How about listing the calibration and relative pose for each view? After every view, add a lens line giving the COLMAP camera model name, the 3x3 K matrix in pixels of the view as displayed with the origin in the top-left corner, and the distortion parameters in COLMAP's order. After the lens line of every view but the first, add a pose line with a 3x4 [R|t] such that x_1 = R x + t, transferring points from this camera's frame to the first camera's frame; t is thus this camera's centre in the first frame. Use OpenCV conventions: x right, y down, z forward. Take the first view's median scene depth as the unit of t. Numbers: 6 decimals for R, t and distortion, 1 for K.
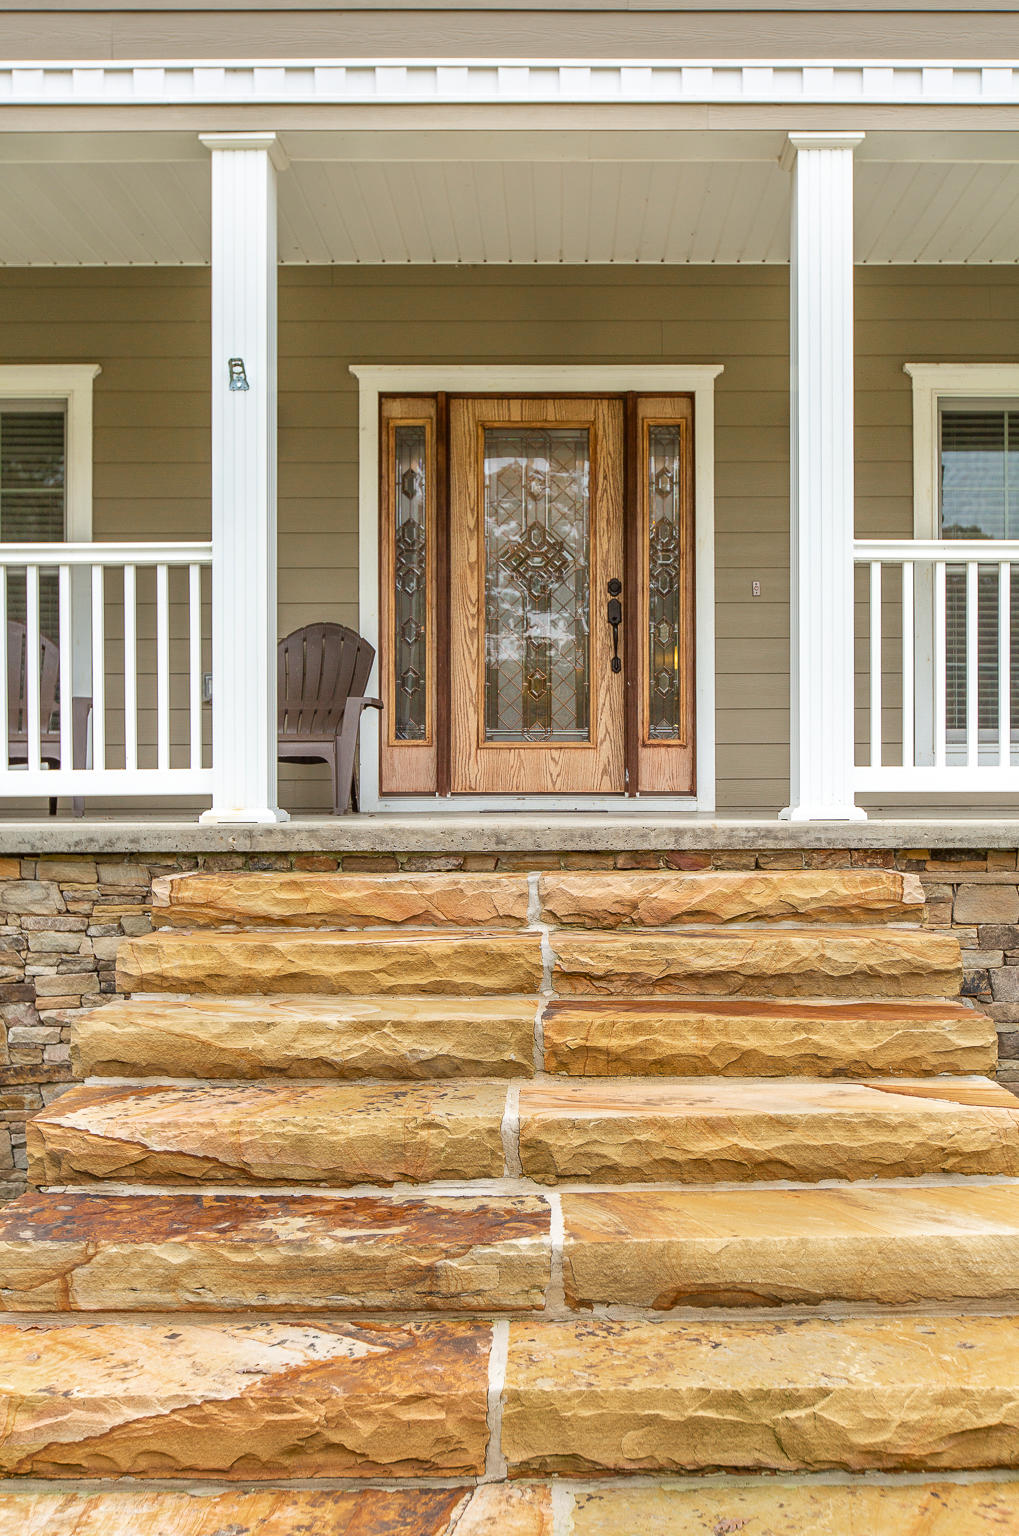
lens RADIAL K [[1531.6, 0, 510.4], [0, 1531.6, 772.3], [0, 0, 1]] dist [0.012136, 0.000000]
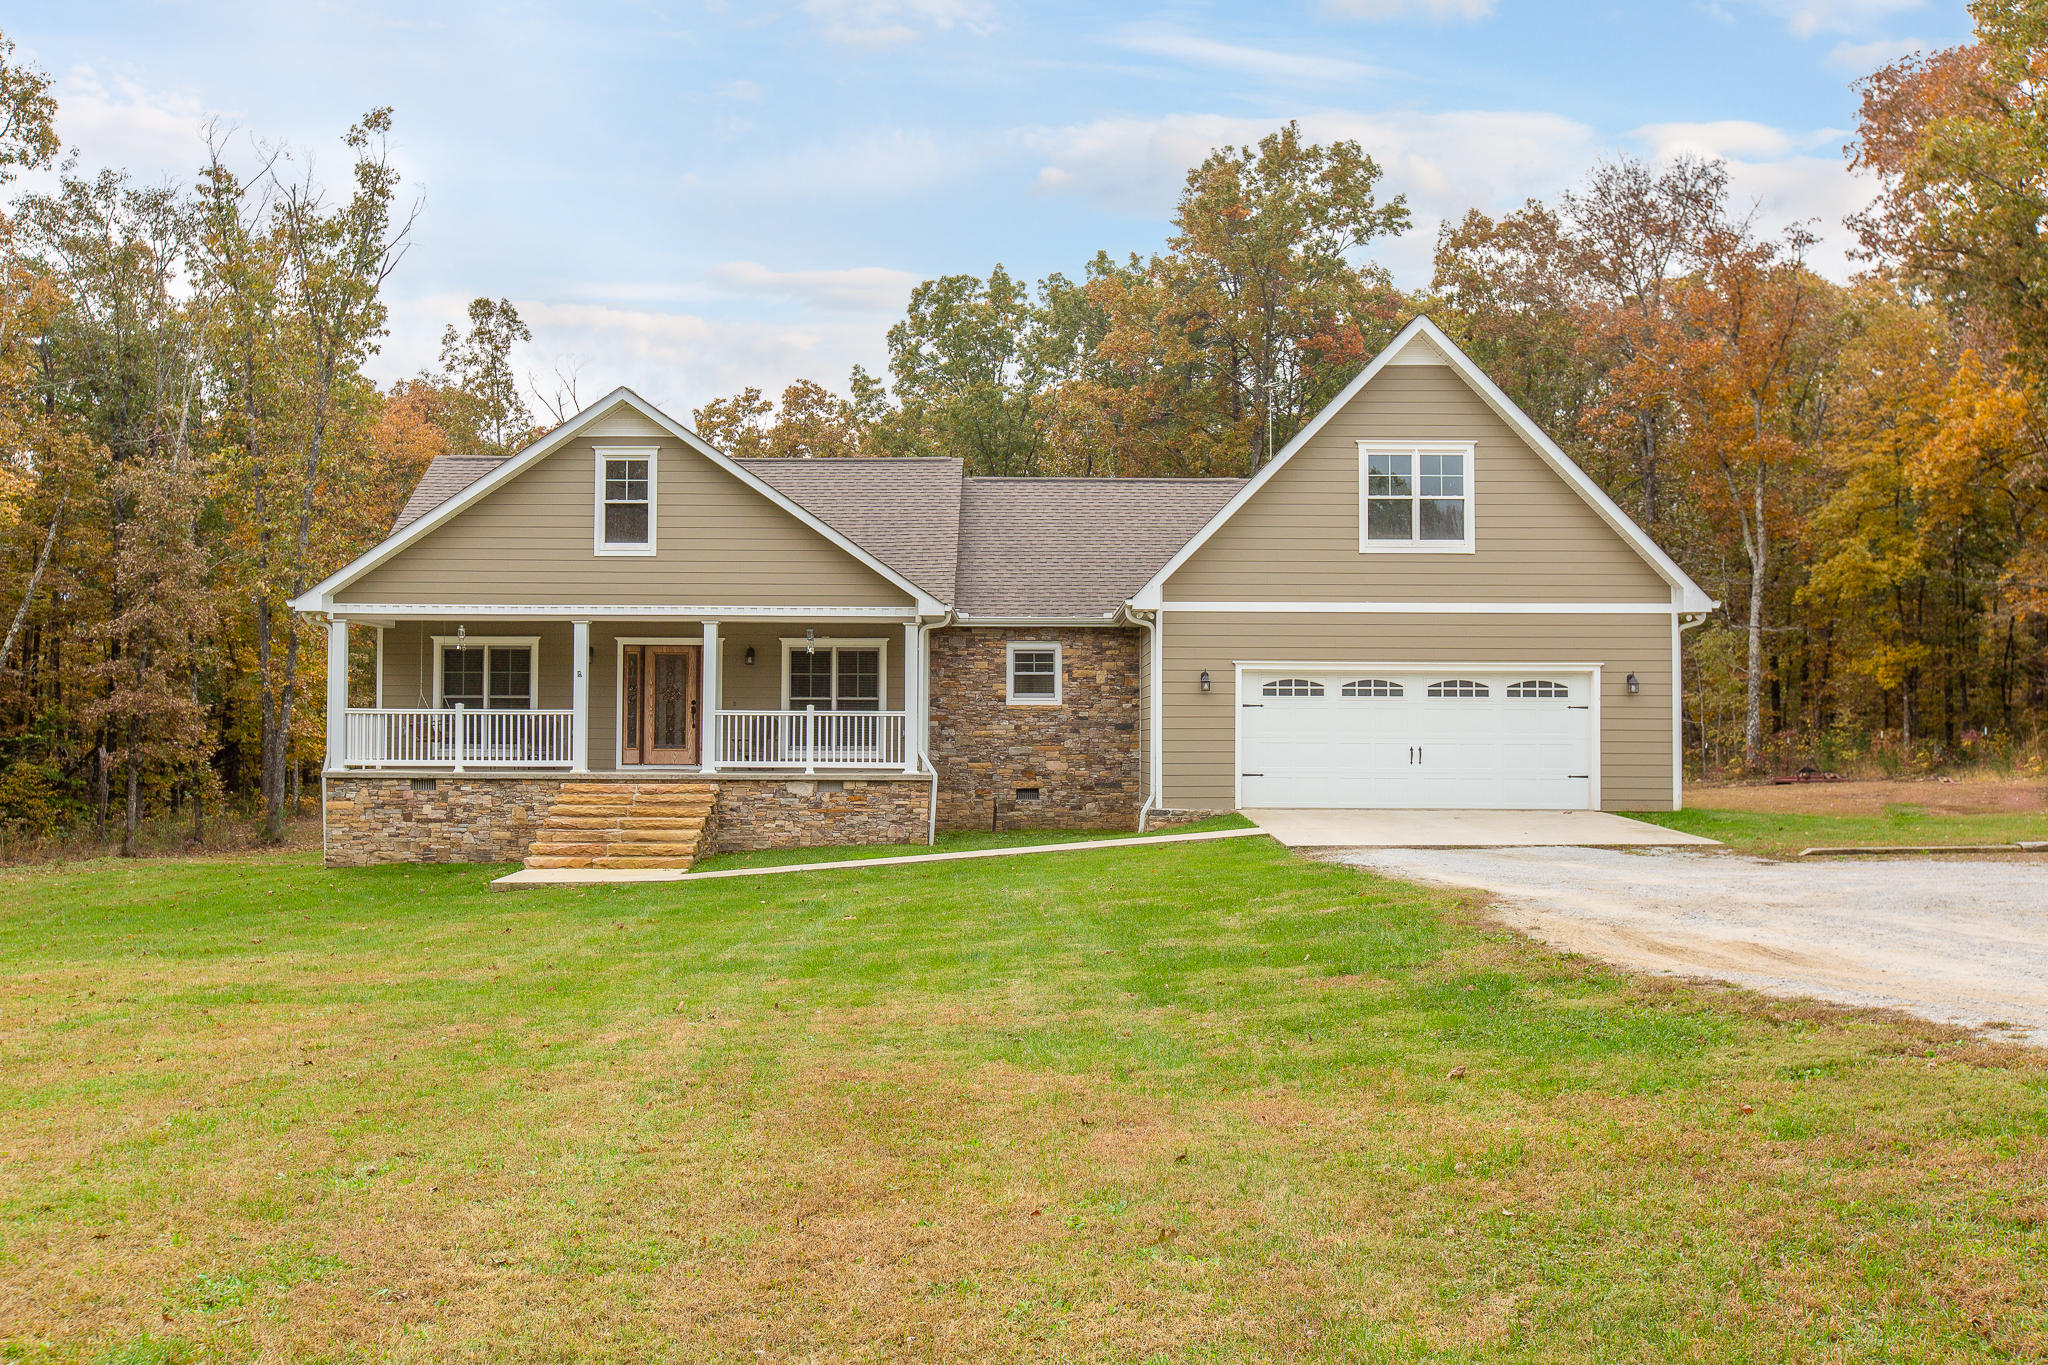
lens RADIAL K [[2042.2, 0, 1022.8], [0, 2042.2, 679.5], [0, 0, 1]] dist [0.012136, 0.000000]
pose [[0.999703, 0.008561, 0.022833, 0.989058], [-0.008374, 0.999931, -0.008270, -0.203057], [-0.022902, 0.008076, 0.999705, -5.038404]]
